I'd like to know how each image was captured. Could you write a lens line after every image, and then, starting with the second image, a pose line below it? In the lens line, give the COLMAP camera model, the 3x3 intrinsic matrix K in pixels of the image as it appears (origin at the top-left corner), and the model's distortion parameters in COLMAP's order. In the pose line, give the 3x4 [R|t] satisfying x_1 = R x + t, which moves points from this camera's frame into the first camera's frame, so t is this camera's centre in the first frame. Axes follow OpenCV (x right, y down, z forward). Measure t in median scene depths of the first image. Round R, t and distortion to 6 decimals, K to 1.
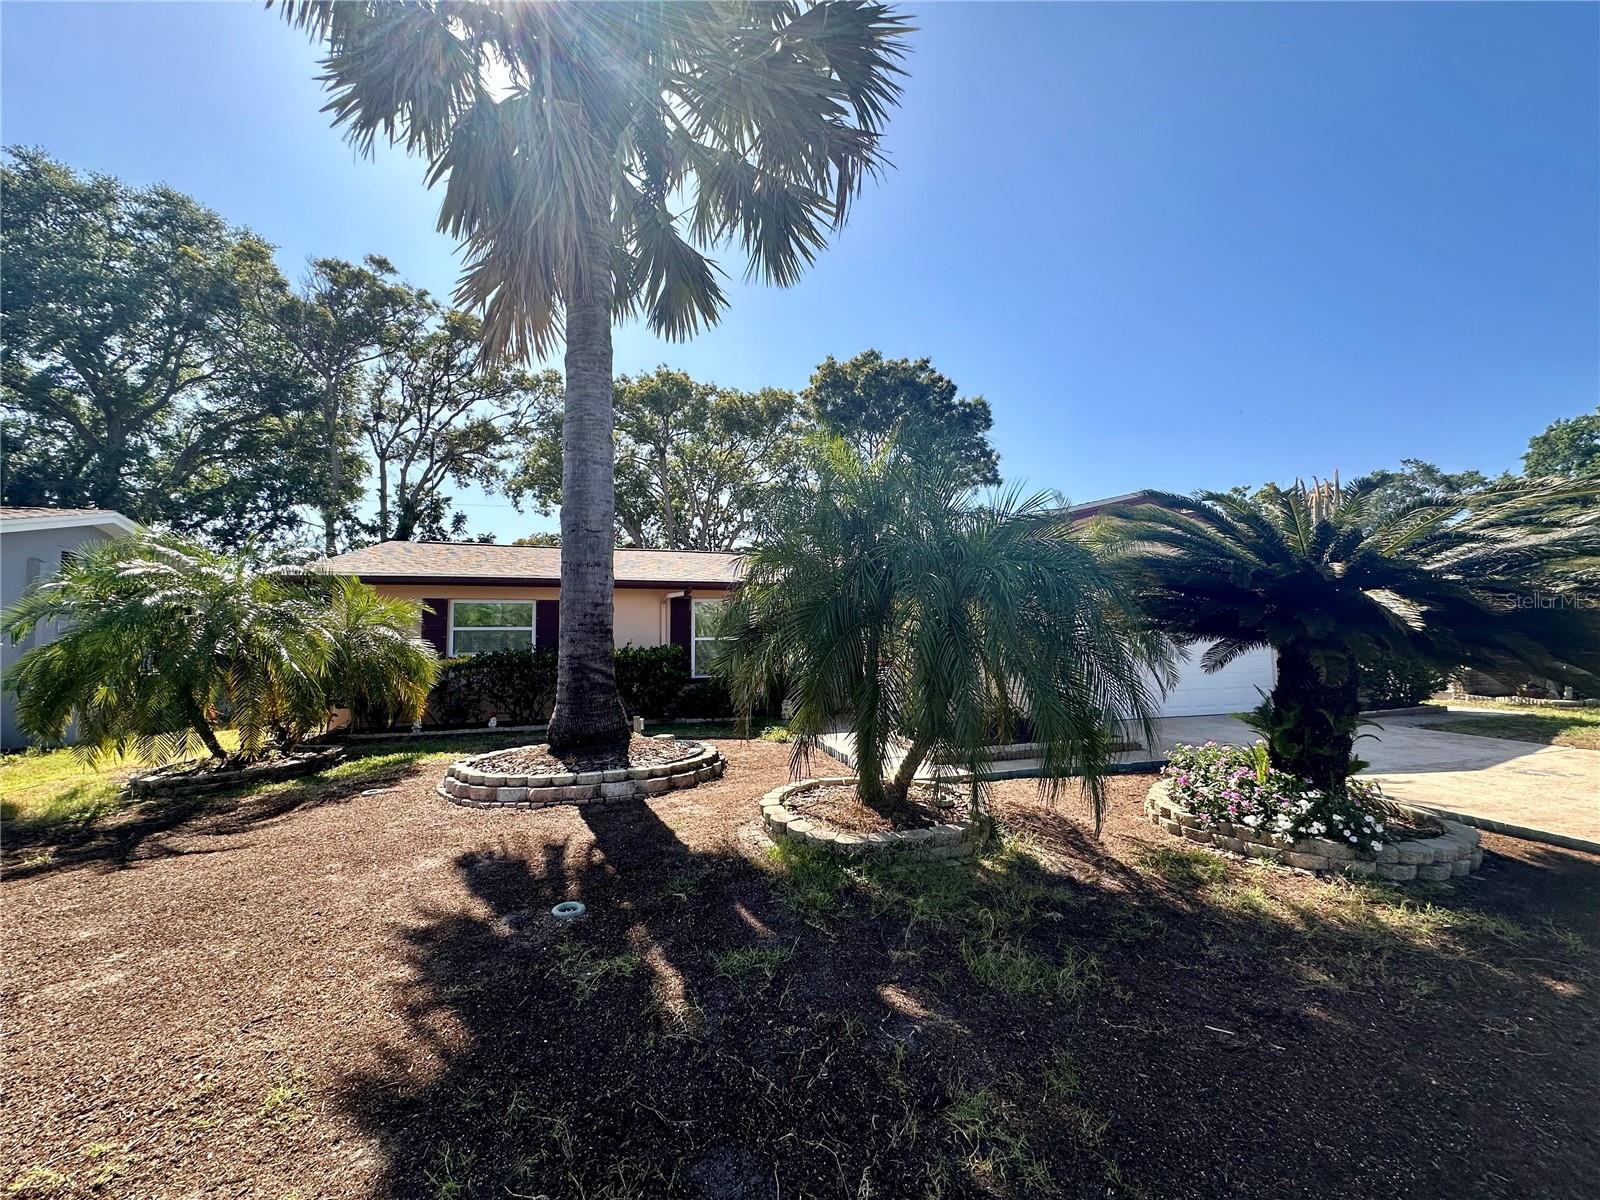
lens RADIAL K [[636.9, 0, 802.0], [0, 636.9, 598.0], [0, 0, 1]] dist [-0.003256, 0.000754]
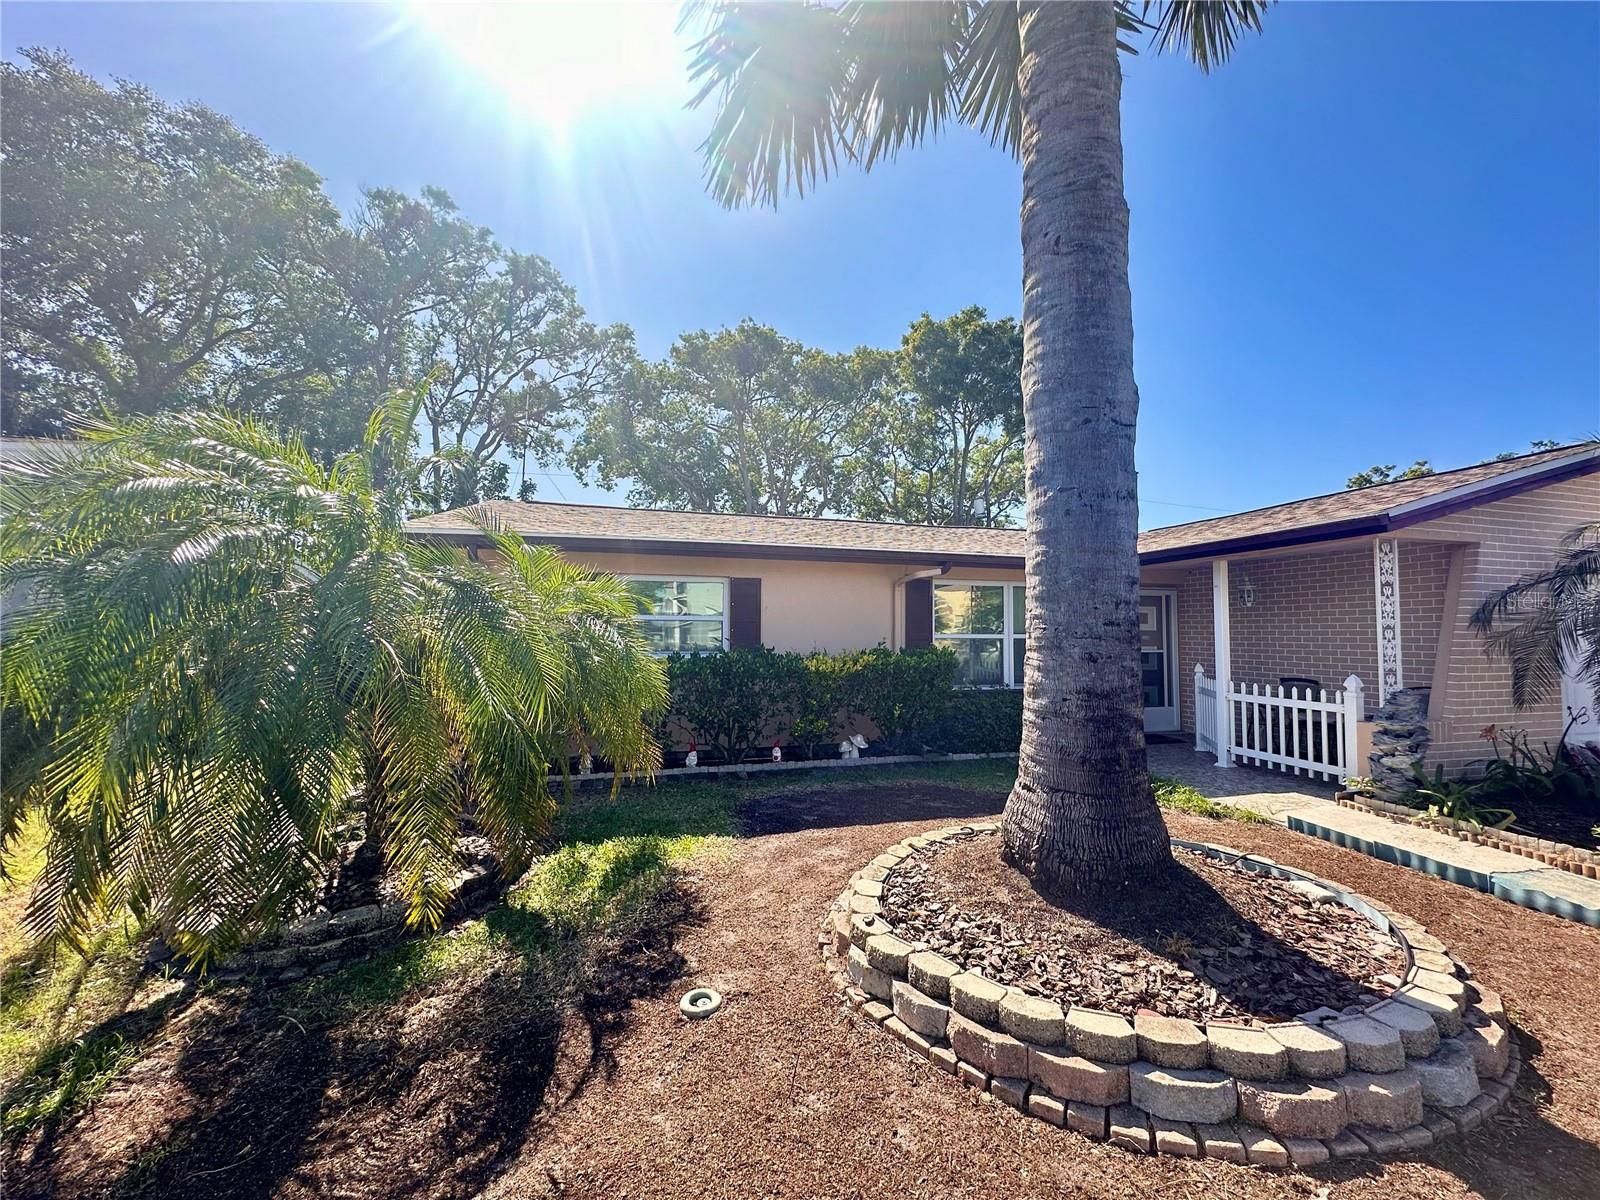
lens RADIAL K [[636.9, 0, 801.9], [0, 636.9, 598.0], [0, 0, 1]] dist [-0.003256, 0.000754]
pose [[0.999501, 0.015775, -0.027370, -0.134996], [-0.015223, 0.999679, 0.020253, 0.004169], [0.027680, -0.019826, 0.999420, 0.129157]]
